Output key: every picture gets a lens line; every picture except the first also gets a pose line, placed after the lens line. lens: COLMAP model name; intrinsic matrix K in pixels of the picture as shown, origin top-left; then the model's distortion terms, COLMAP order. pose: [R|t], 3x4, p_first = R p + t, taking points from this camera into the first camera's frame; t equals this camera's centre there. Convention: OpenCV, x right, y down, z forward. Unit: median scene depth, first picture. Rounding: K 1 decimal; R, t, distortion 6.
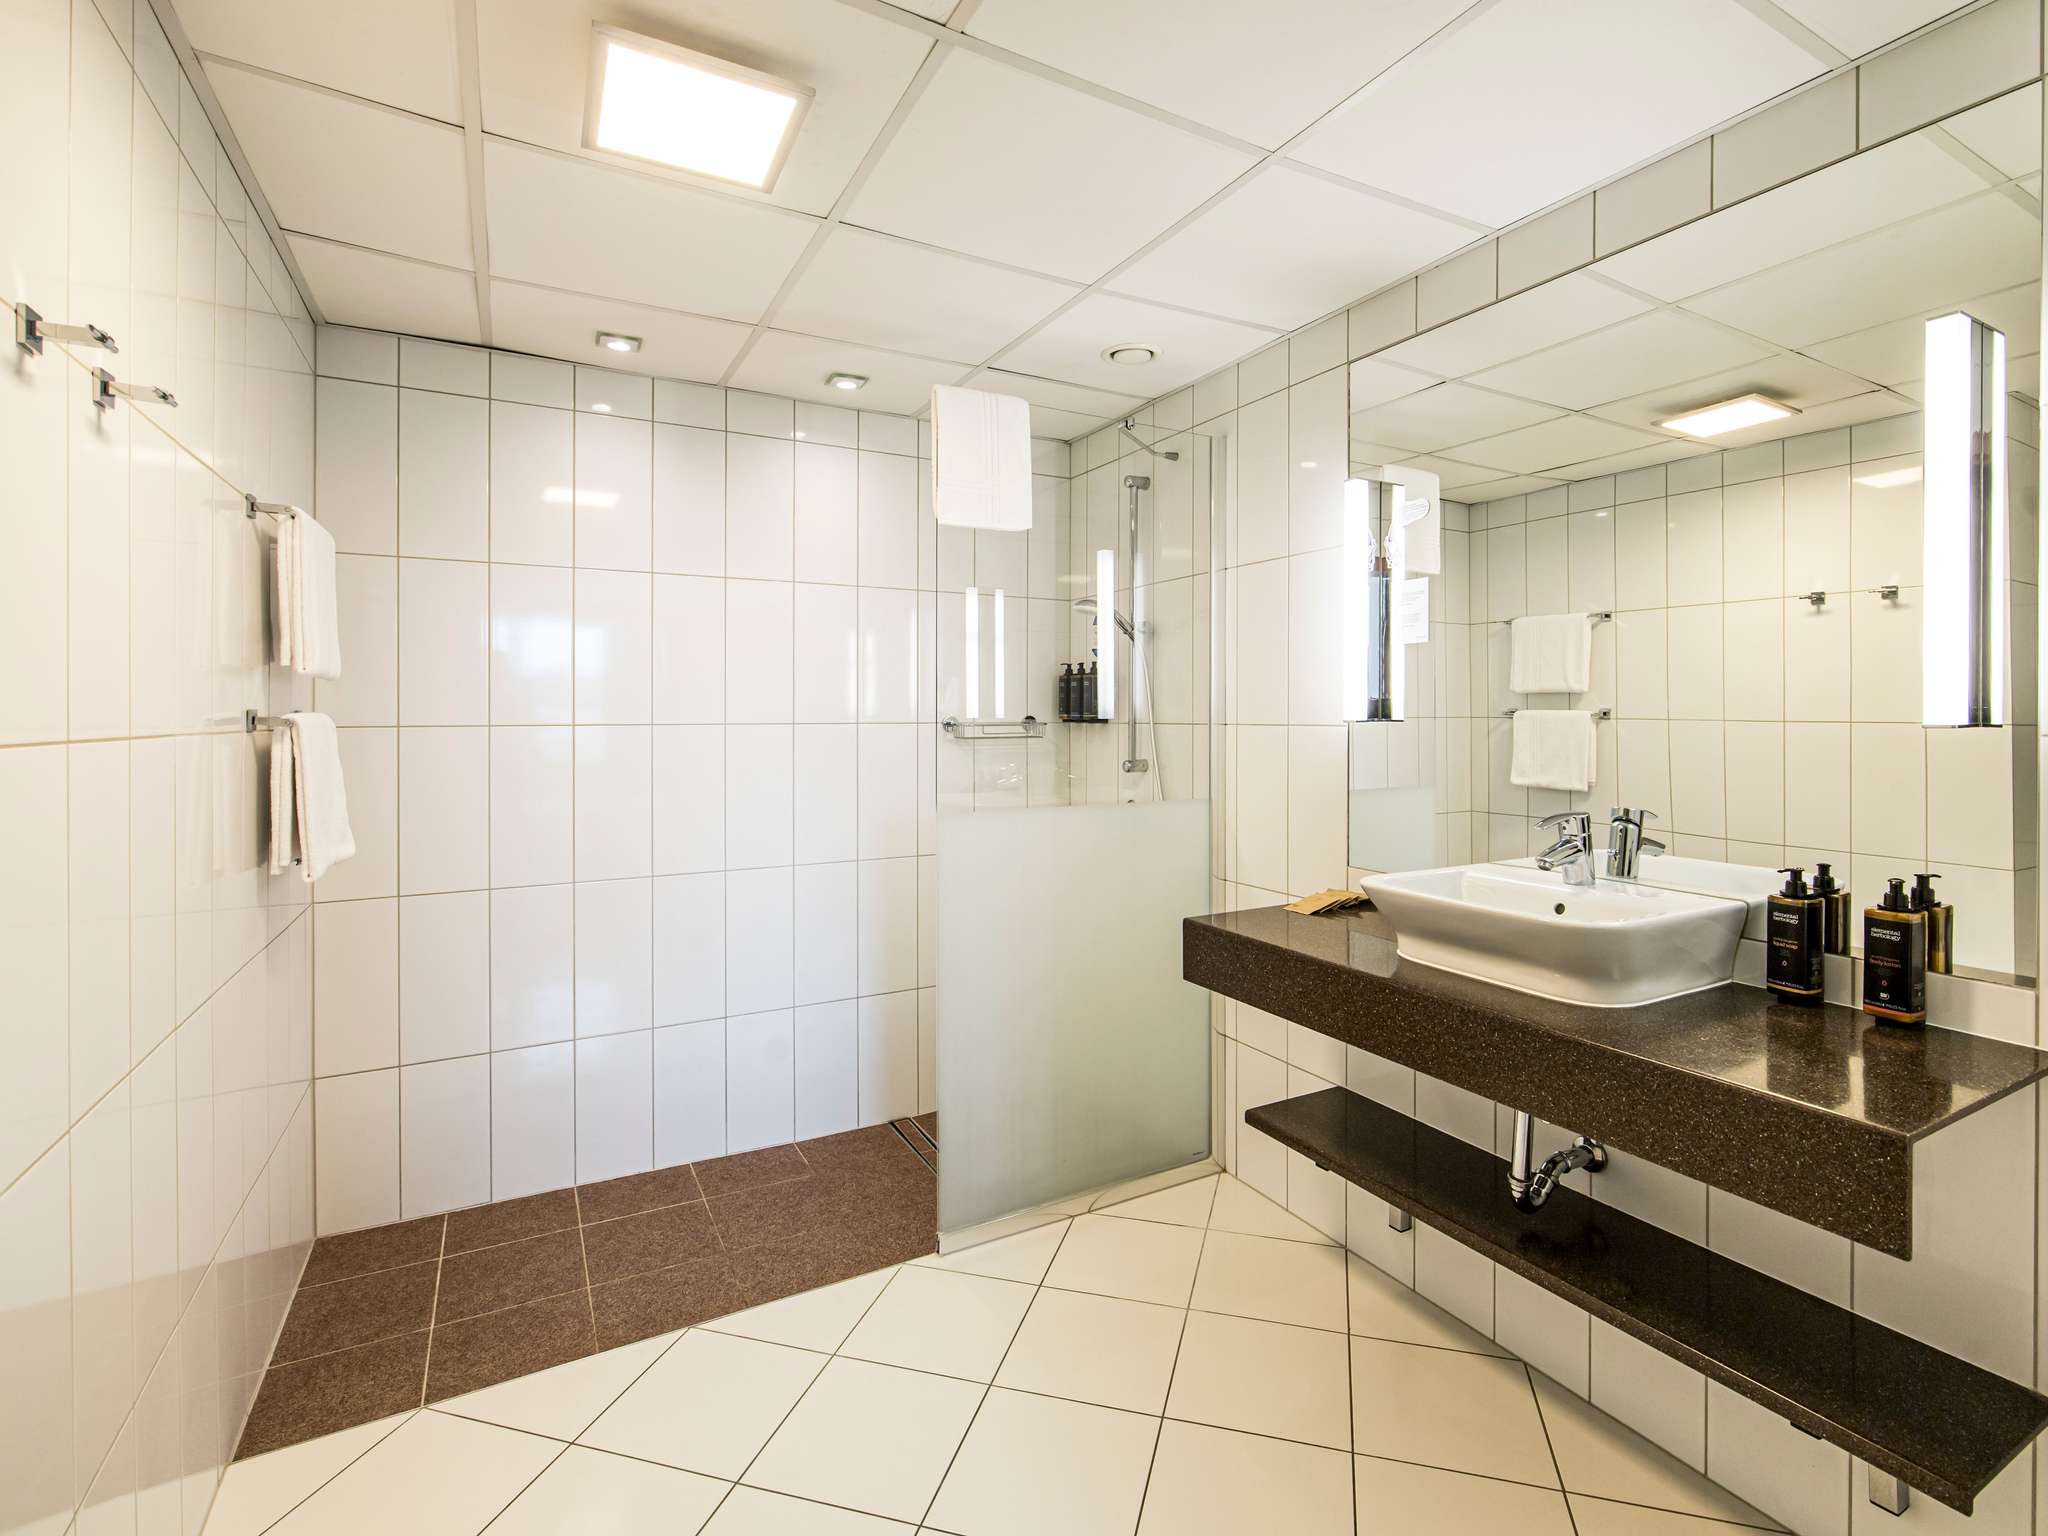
lens RADIAL K [[949.6, 0, 1024.9], [0, 949.6, 712.9], [0, 0, 1]] dist [-0.001816, 0.001064]
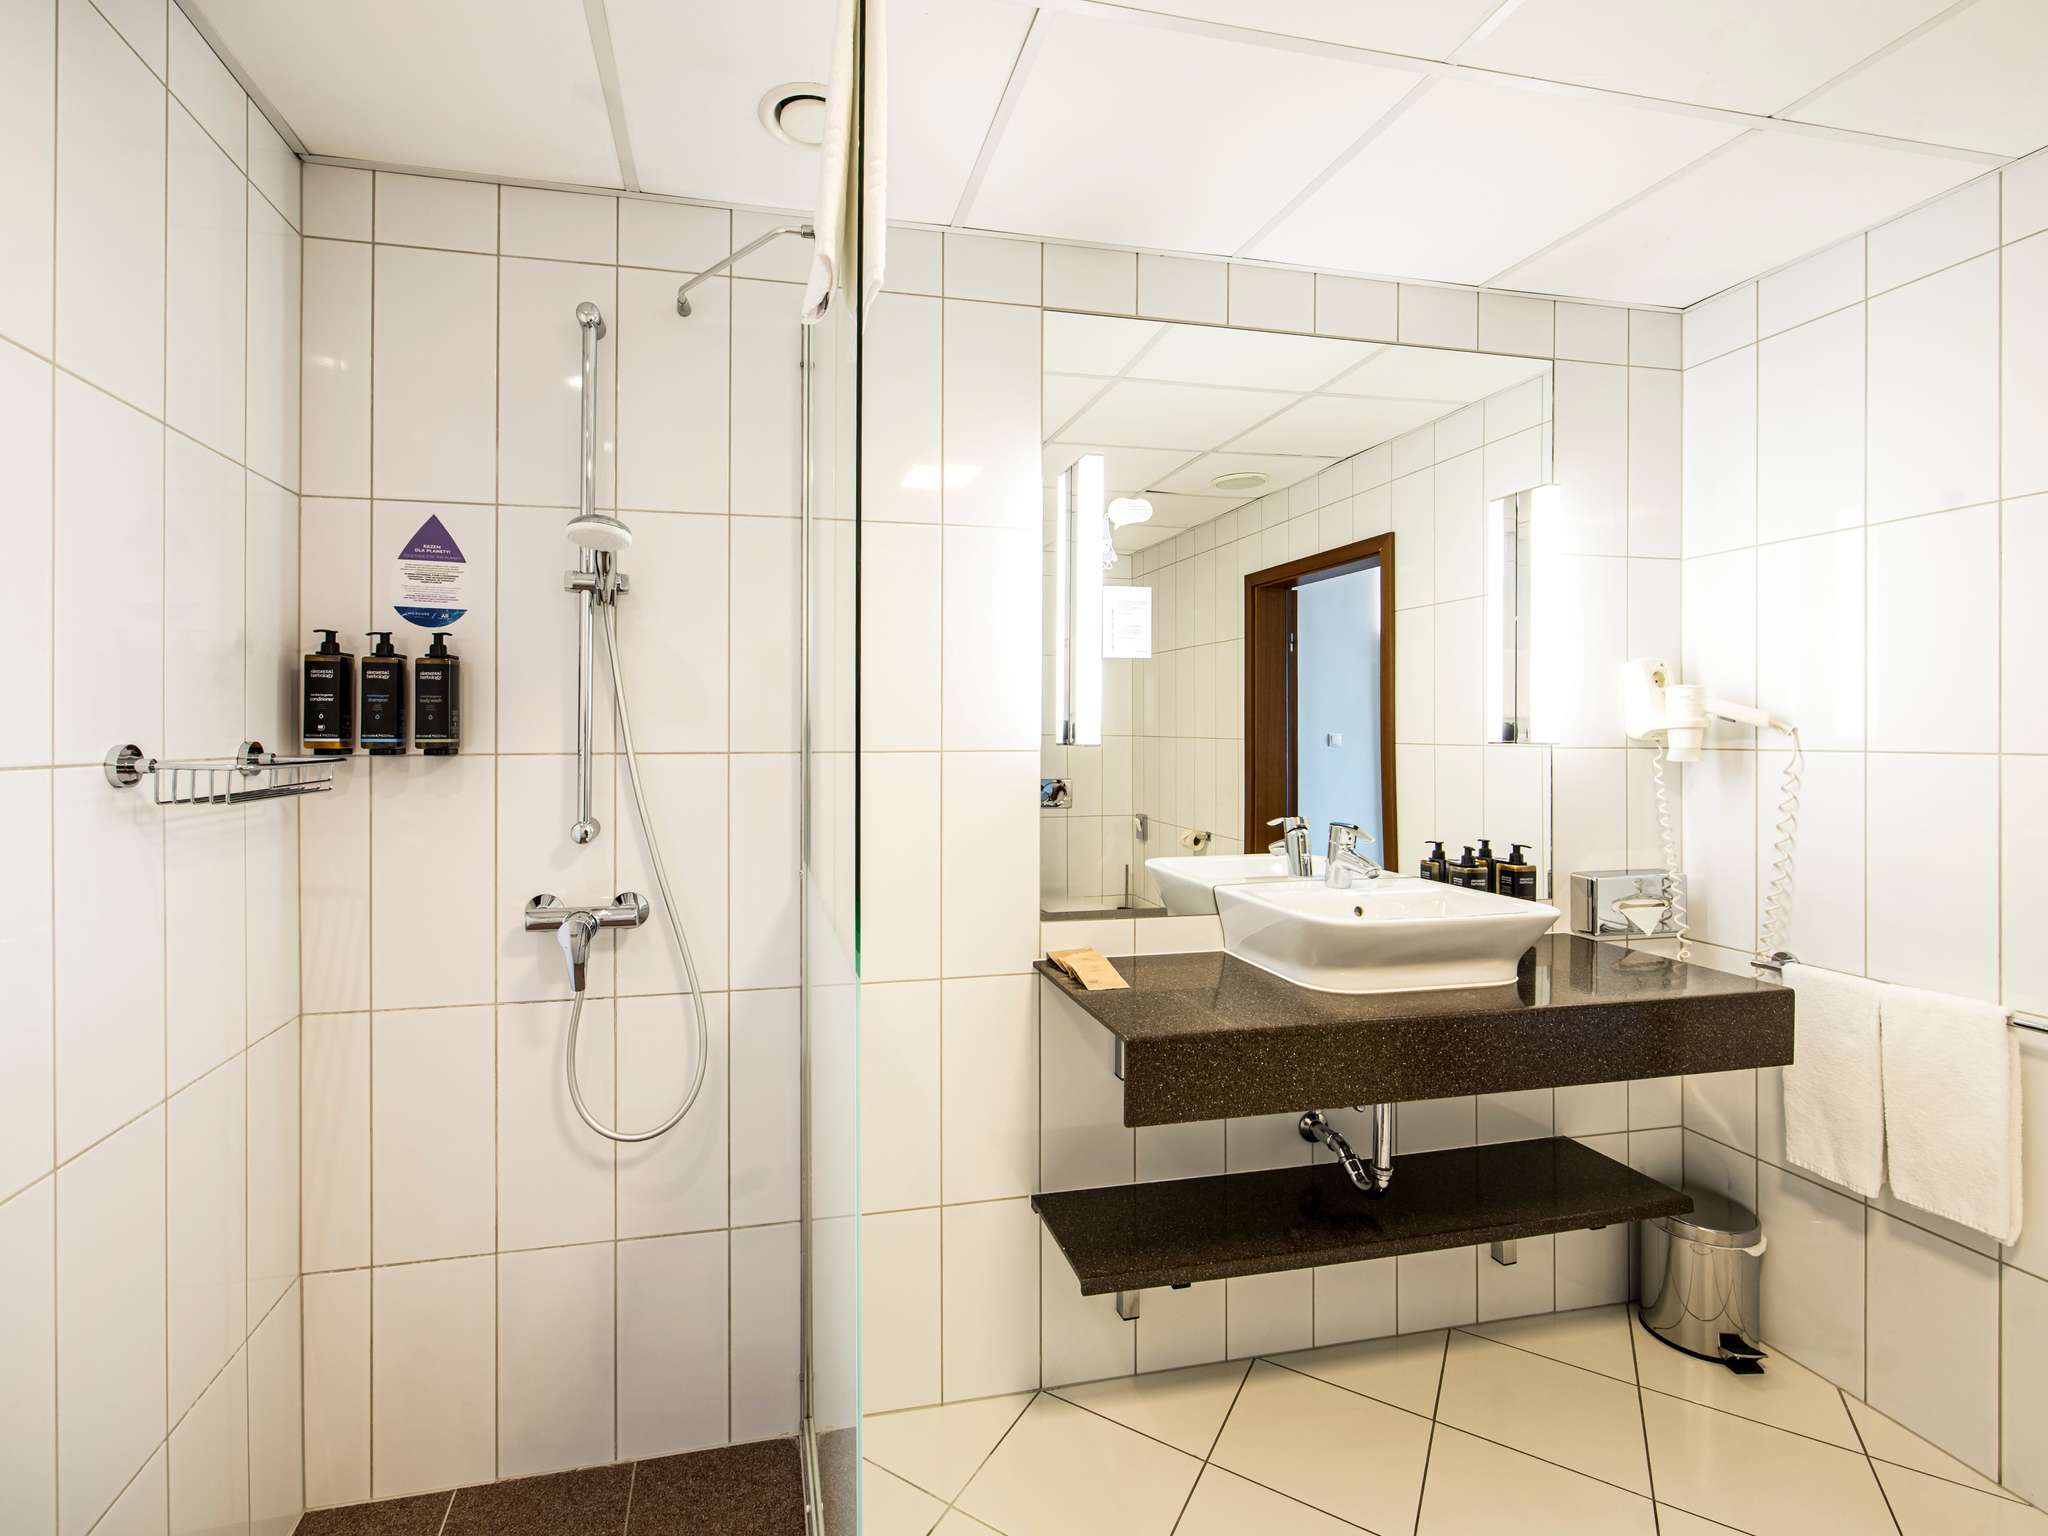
lens RADIAL K [[949.6, 0, 1000.4], [0, 949.6, 739.1], [0, 0, 1]] dist [-0.001816, 0.001064]
pose [[0.283675, -0.002798, 0.958916, -0.564012], [0.001455, 0.999996, 0.002488, 0.001301], [-0.958919, 0.000689, 0.283678, 0.993720]]
